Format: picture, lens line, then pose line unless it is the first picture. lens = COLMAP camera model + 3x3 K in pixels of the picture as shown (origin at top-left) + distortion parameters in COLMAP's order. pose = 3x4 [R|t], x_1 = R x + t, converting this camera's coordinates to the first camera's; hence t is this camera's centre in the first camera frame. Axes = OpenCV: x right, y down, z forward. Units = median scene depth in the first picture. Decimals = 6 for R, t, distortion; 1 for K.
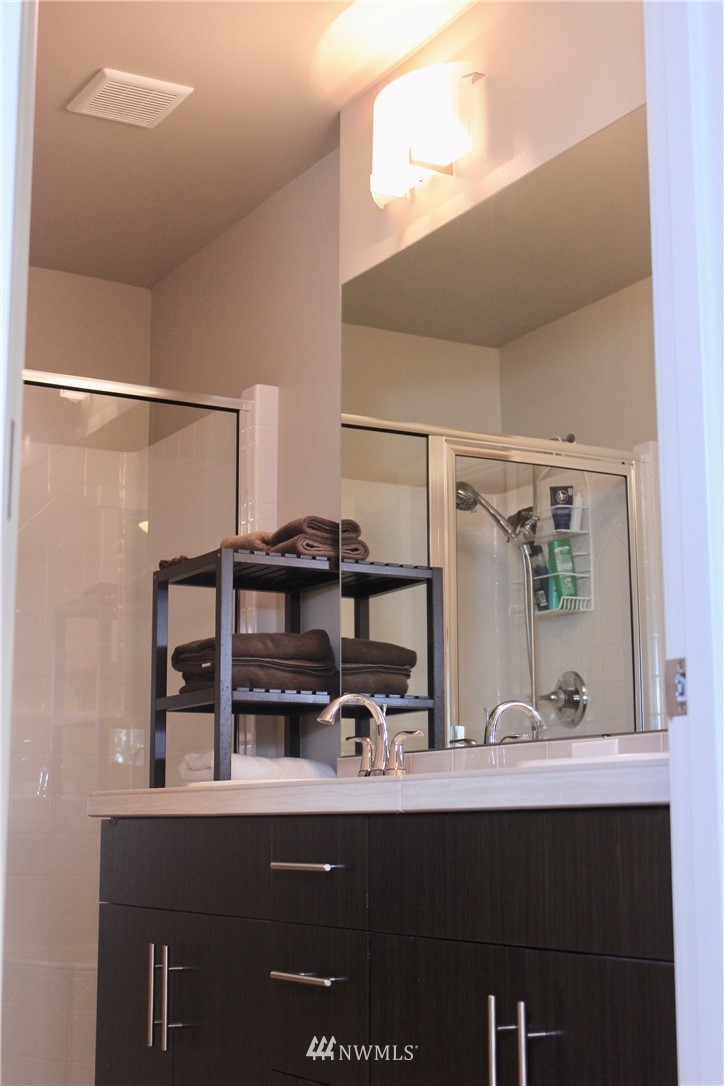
lens RADIAL K [[1662.6, 0, 362.0], [0, 1662.6, 543.0], [0, 0, 1]] dist [-0.022194, 0.000286]
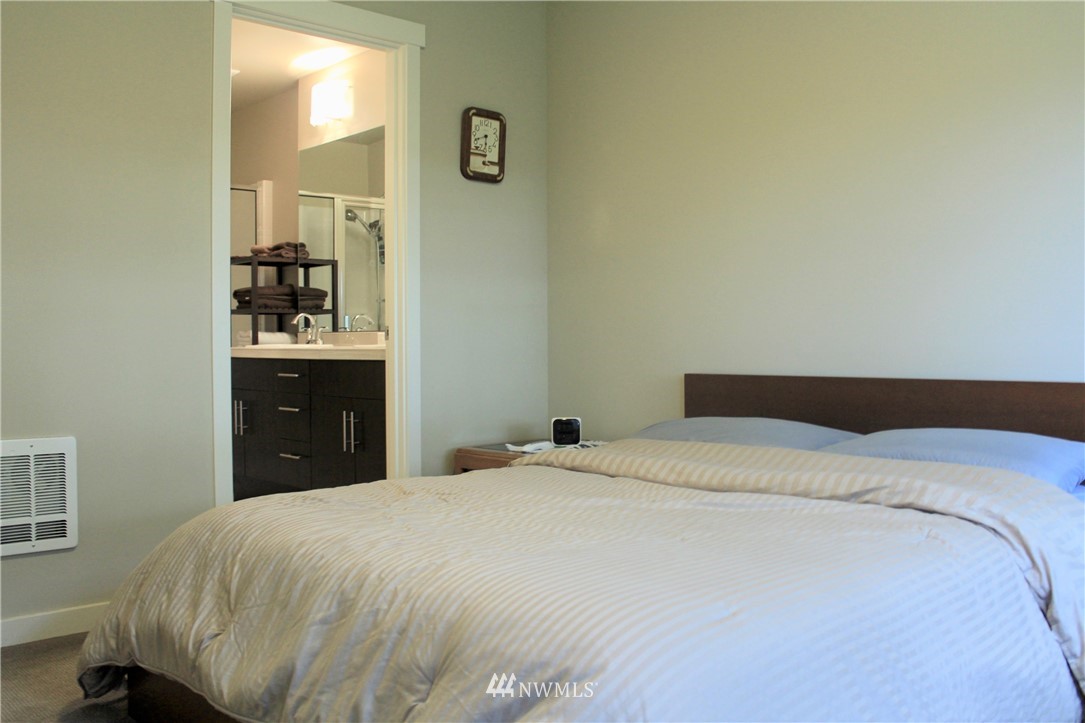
lens RADIAL K [[941.3, 0, 542.5], [0, 941.3, 361.5], [0, 0, 1]] dist [-0.133090, 0.001652]
pose [[0.969218, -0.009271, 0.246029, -0.002445], [-0.038156, 0.981561, 0.187300, -0.118264], [-0.243229, -0.190922, 0.950993, -0.520886]]
